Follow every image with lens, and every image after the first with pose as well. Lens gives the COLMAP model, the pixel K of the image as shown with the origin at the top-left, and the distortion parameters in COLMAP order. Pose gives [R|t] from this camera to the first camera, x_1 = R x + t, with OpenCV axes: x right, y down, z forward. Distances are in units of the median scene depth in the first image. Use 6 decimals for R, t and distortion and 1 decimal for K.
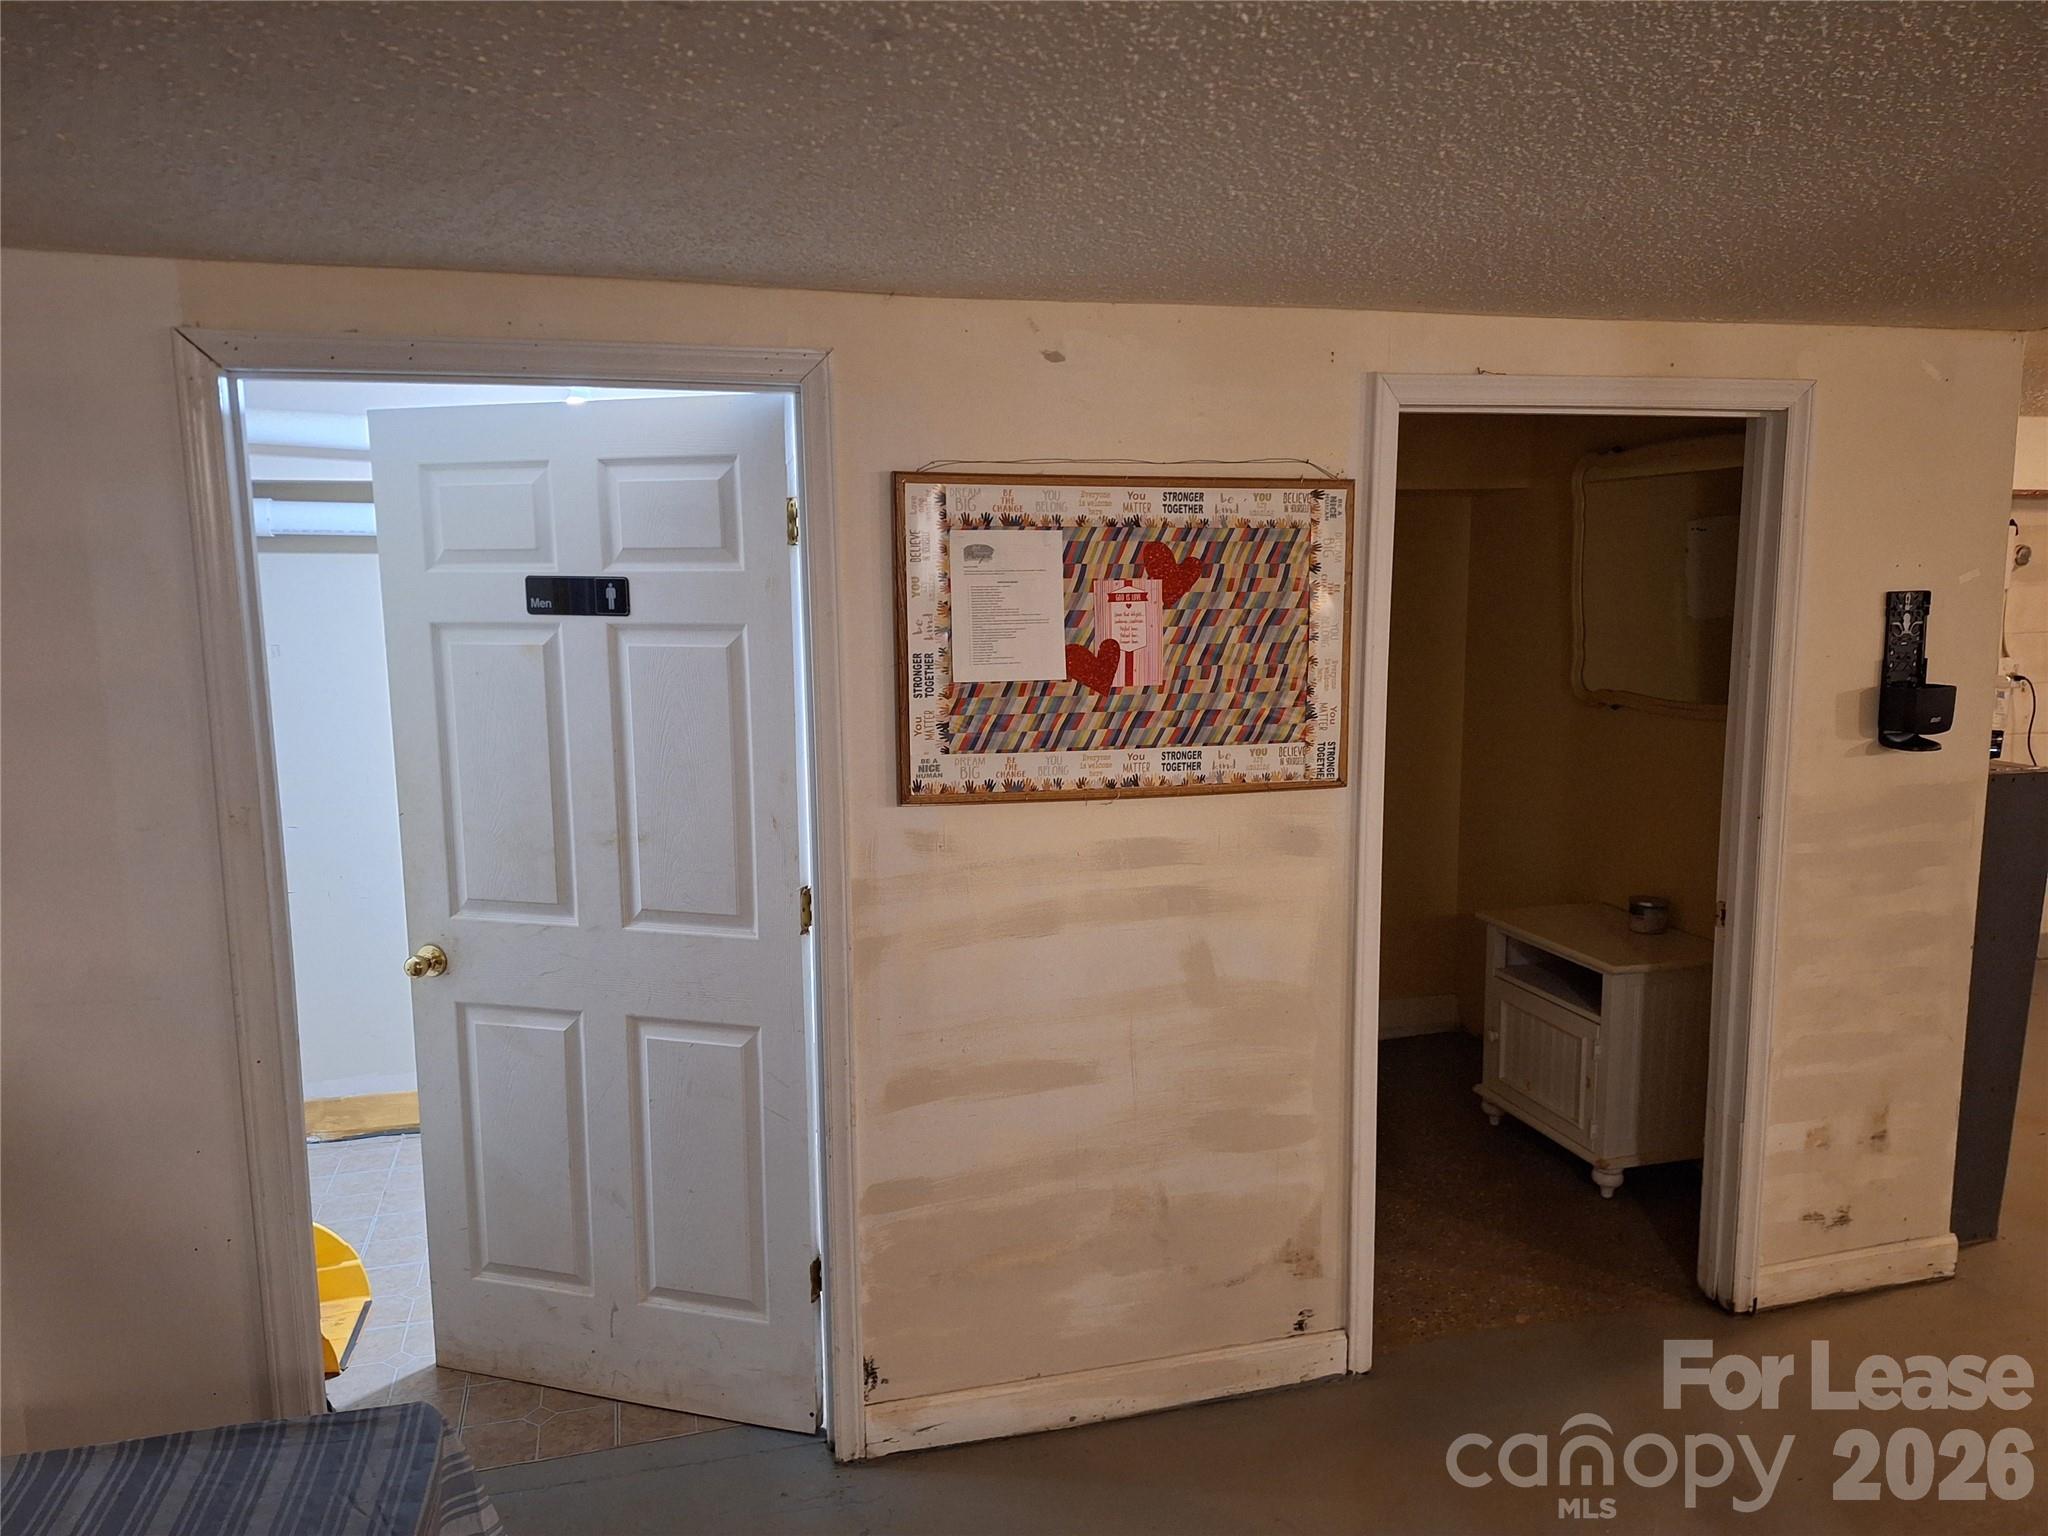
lens RADIAL K [[1381.5, 0, 1024.0], [0, 1381.5, 768.0], [0, 0, 1]] dist [0.034294, 0.000199]
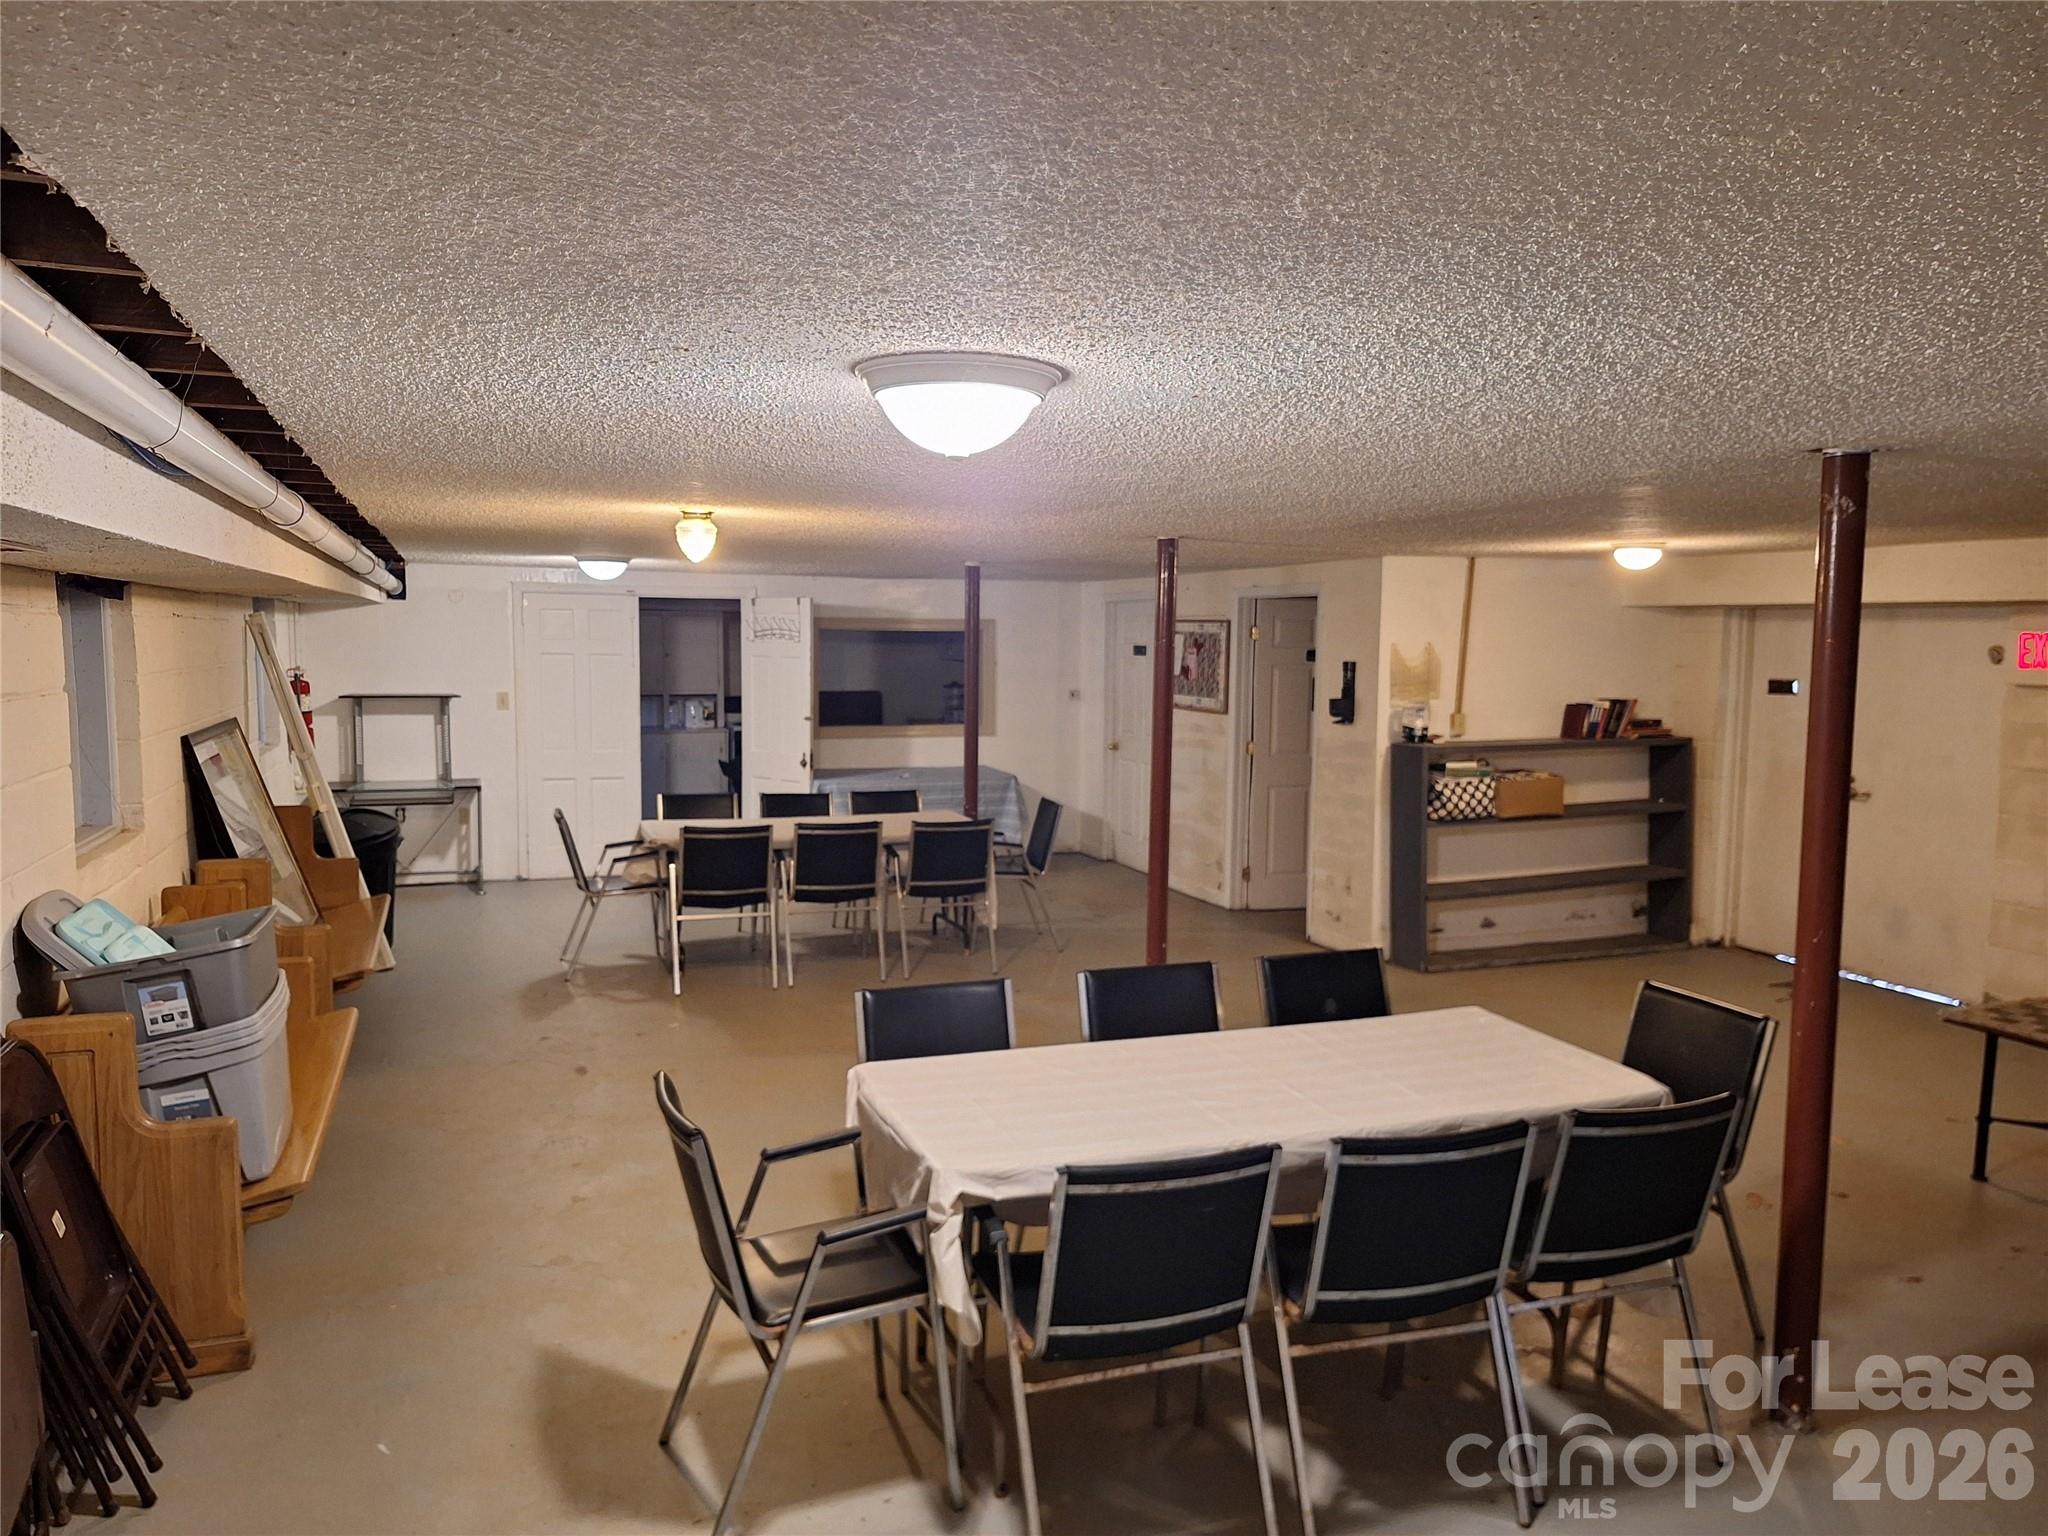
lens RADIAL K [[1381.5, 0, 1024.0], [0, 1381.5, 768.0], [0, 0, 1]] dist [0.034294, 0.000199]
pose [[0.113663, 0.106084, -0.987840, 3.422914], [-0.148628, 0.984910, 0.088668, -0.079708], [0.982339, 0.136743, 0.127715, 0.148319]]
